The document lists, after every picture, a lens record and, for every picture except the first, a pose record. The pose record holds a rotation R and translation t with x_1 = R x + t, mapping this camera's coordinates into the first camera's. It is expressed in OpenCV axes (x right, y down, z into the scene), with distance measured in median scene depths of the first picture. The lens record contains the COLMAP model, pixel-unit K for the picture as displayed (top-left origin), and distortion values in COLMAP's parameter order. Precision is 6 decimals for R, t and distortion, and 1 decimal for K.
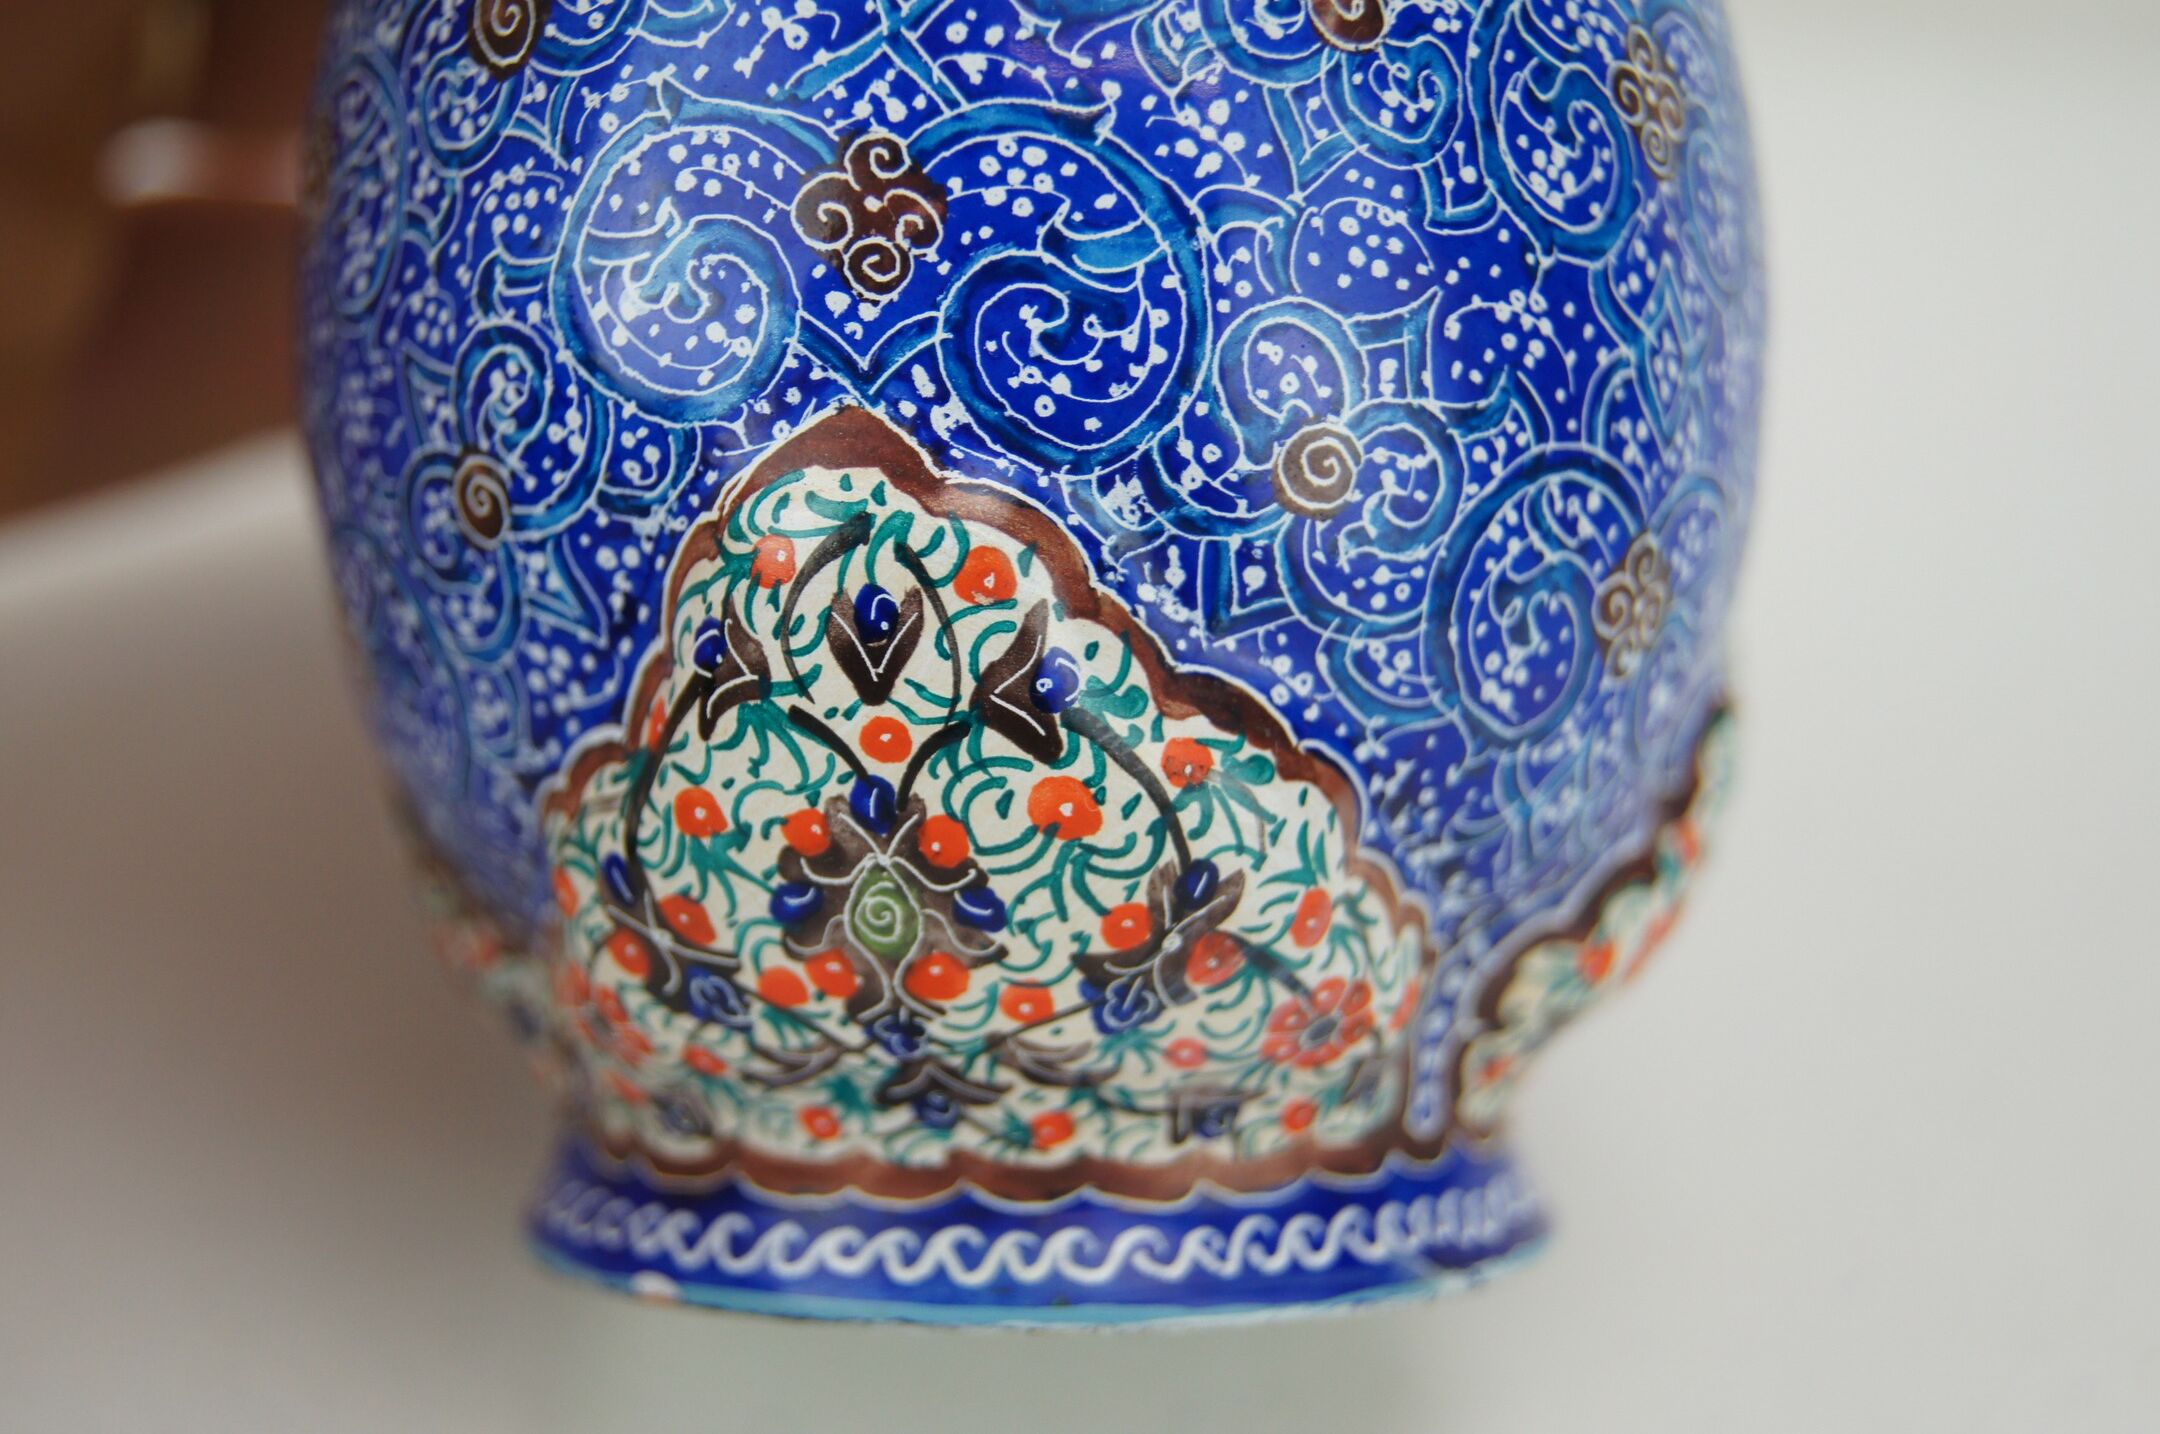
lens RADIAL K [[3633.2, 0, 1080.0], [0, 3633.2, 717.0], [0, 0, 1]] dist [-0.030375, -0.064736]
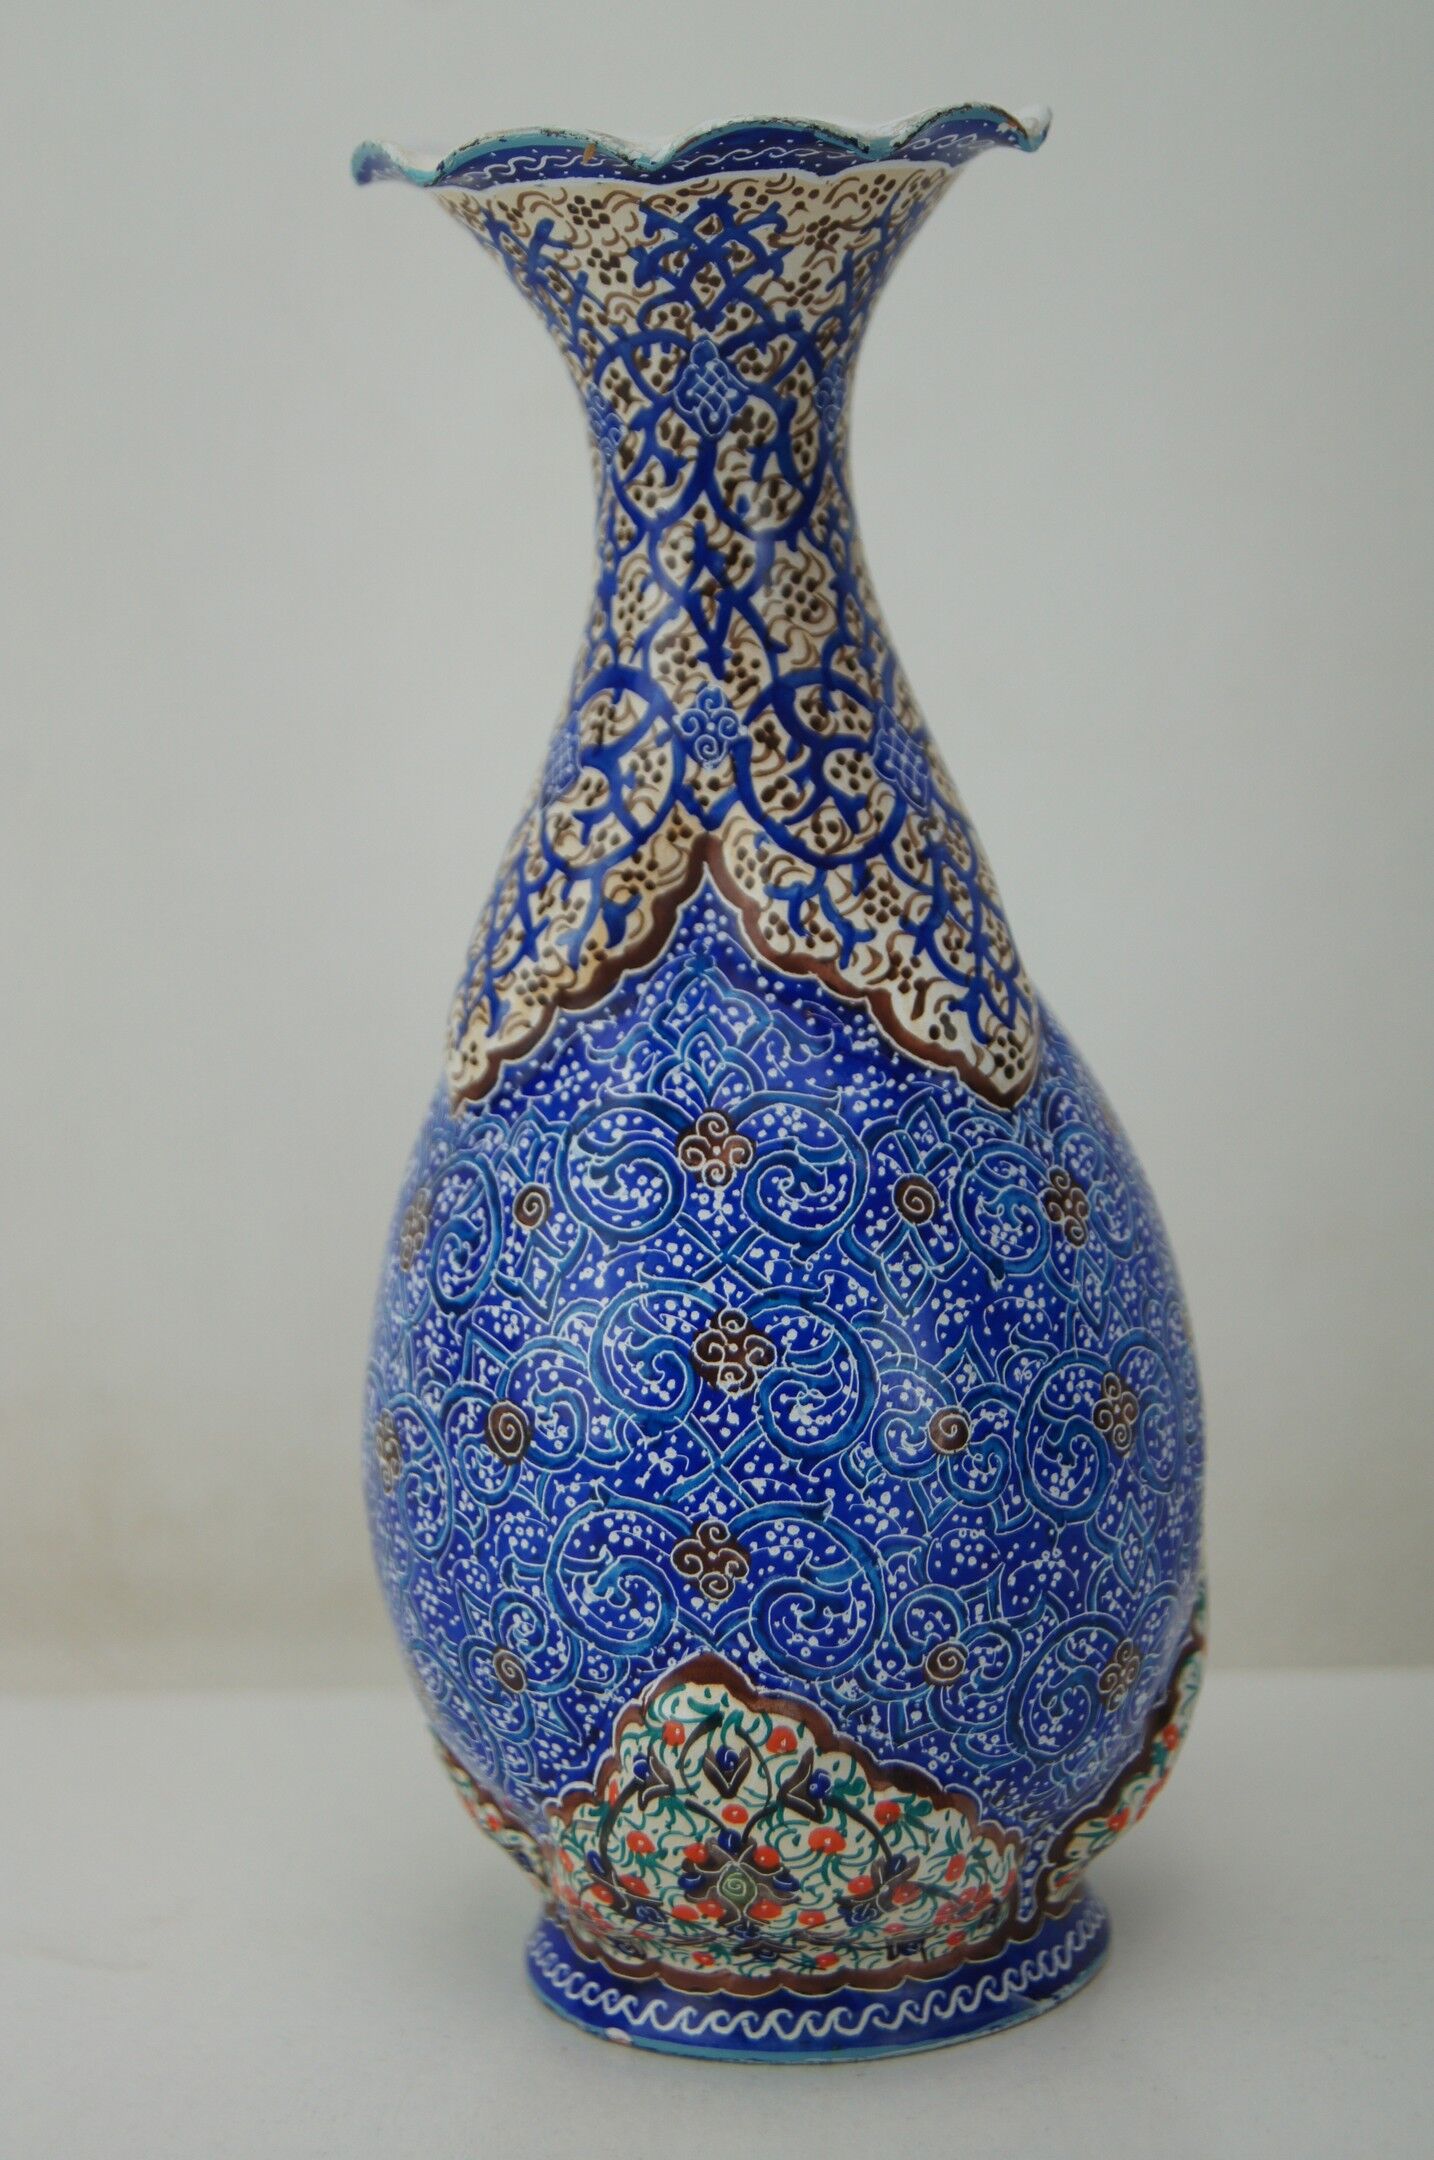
lens RADIAL K [[4760.6, 0, 681.7], [0, 4760.6, 1040.4], [0, 0, 1]] dist [0.038516, -0.270958]
pose [[0.998094, -0.058468, -0.019726, -0.006269], [0.061000, 0.983121, 0.172486, -0.846698], [0.009308, -0.173360, 0.984814, -1.467700]]
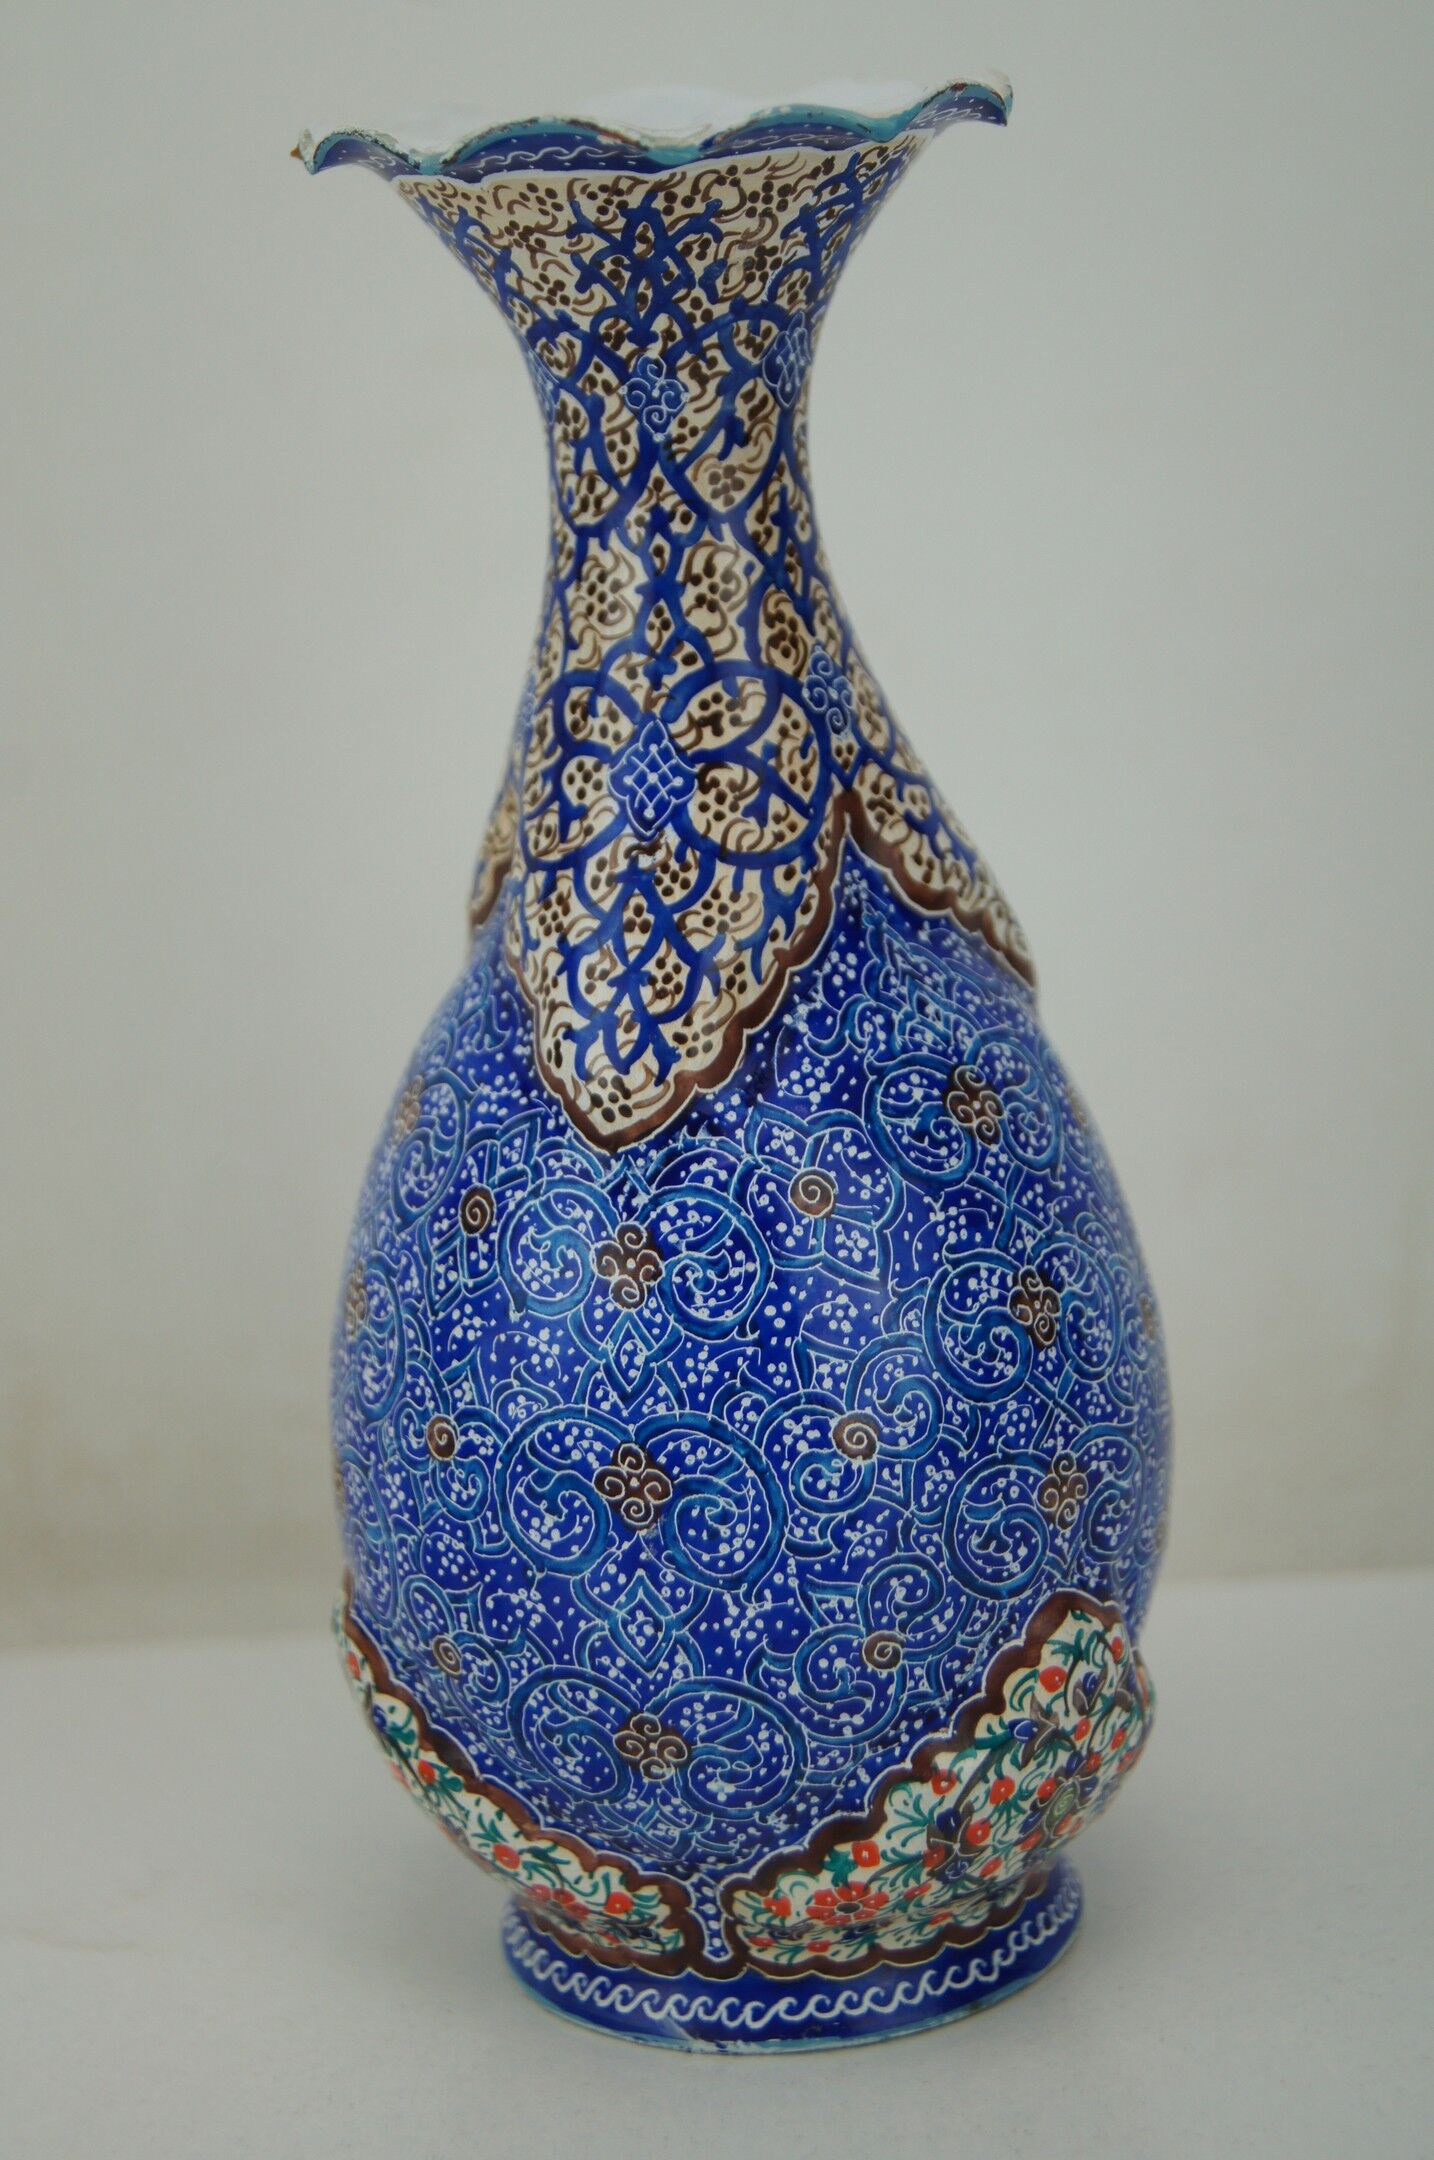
lens RADIAL K [[4418.4, 0, 718.9], [0, 4418.4, 1033.4], [0, 0, 1]] dist [0.032889, -0.005490]
pose [[0.419034, 0.185545, -0.888810, 2.219468], [0.058150, 0.971404, 0.230202, -0.948974], [0.906106, -0.148146, 0.396262, 0.219787]]
